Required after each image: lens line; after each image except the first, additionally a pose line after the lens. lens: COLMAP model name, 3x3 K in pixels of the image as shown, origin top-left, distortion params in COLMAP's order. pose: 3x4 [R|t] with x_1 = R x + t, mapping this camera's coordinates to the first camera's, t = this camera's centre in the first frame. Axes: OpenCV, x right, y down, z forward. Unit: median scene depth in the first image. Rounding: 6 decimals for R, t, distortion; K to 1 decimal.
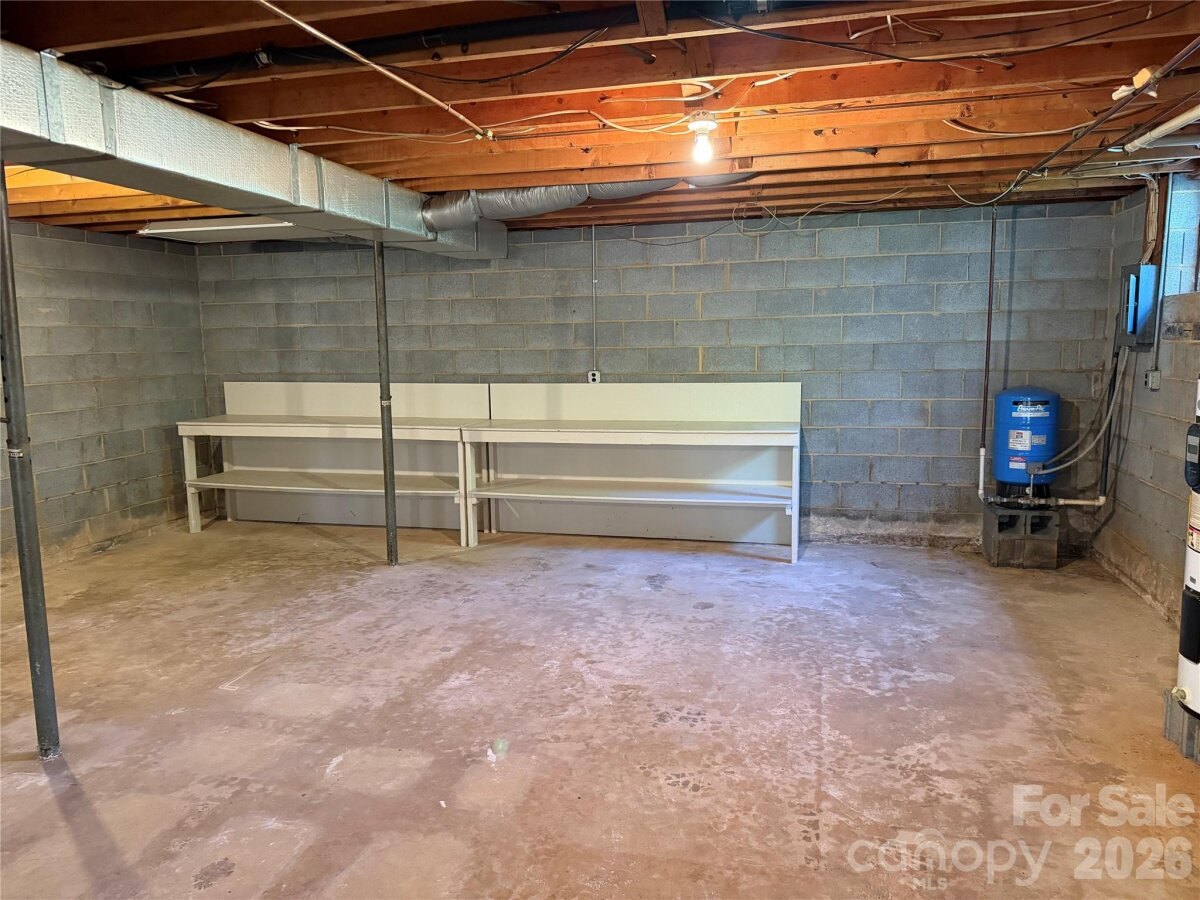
lens RADIAL K [[834.8, 0, 598.0], [0, 834.8, 446.1], [0, 0, 1]] dist [0.163168, -0.312803]
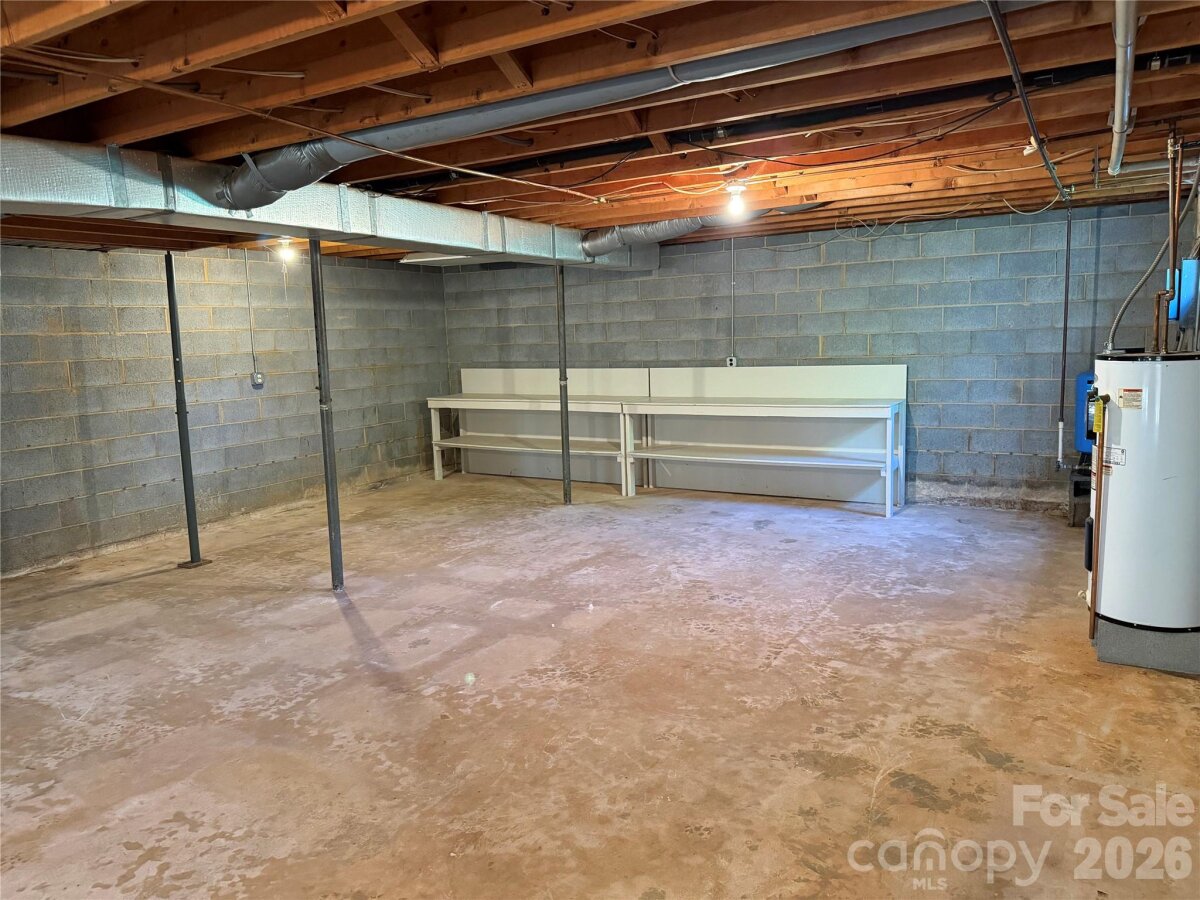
lens RADIAL K [[835.9, 0, 603.1], [0, 835.9, 435.5], [0, 0, 1]] dist [0.165167, -0.293630]
pose [[0.962129, 0.017239, -0.272049, 0.167219], [-0.016761, 0.999851, 0.004084, 0.025103], [0.272079, 0.000631, 0.962275, -0.254230]]
